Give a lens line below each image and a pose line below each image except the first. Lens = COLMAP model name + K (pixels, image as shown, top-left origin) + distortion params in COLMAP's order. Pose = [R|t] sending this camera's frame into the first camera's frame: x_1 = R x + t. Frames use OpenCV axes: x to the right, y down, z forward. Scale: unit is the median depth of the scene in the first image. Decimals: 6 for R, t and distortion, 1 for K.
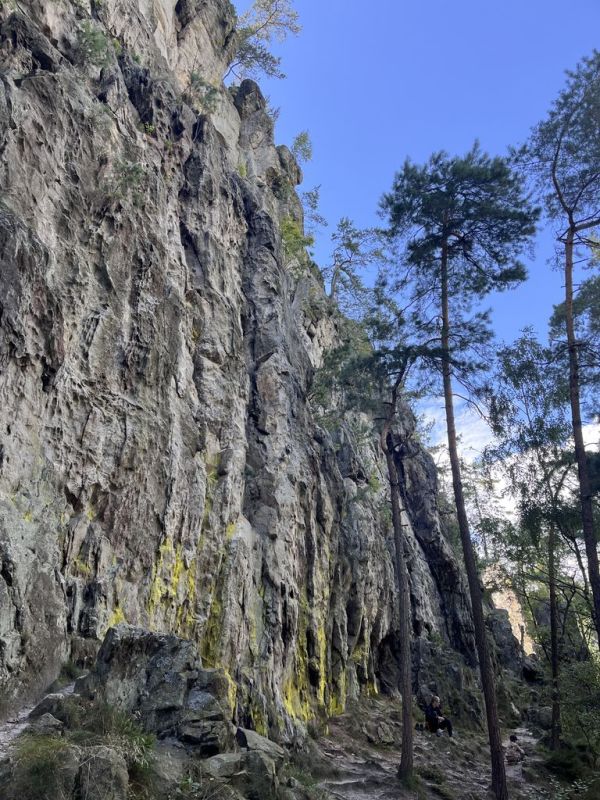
lens RADIAL K [[603.3, 0, 285.8], [0, 603.3, 404.9], [0, 0, 1]] dist [0.061341, -0.077520]
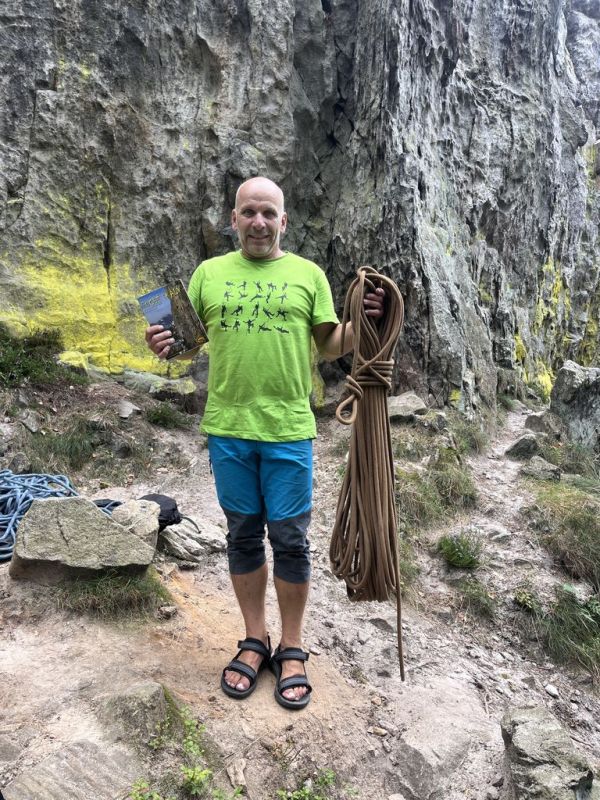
lens RADIAL K [[603.3, 0, 299.4], [0, 603.3, 402.6], [0, 0, 1]] dist [0.061341, -0.077520]
pose [[0.912644, 0.053777, -0.405202, -0.163604], [0.139225, 0.891136, 0.431848, -0.028025], [0.384314, -0.450538, 0.805803, 0.039545]]
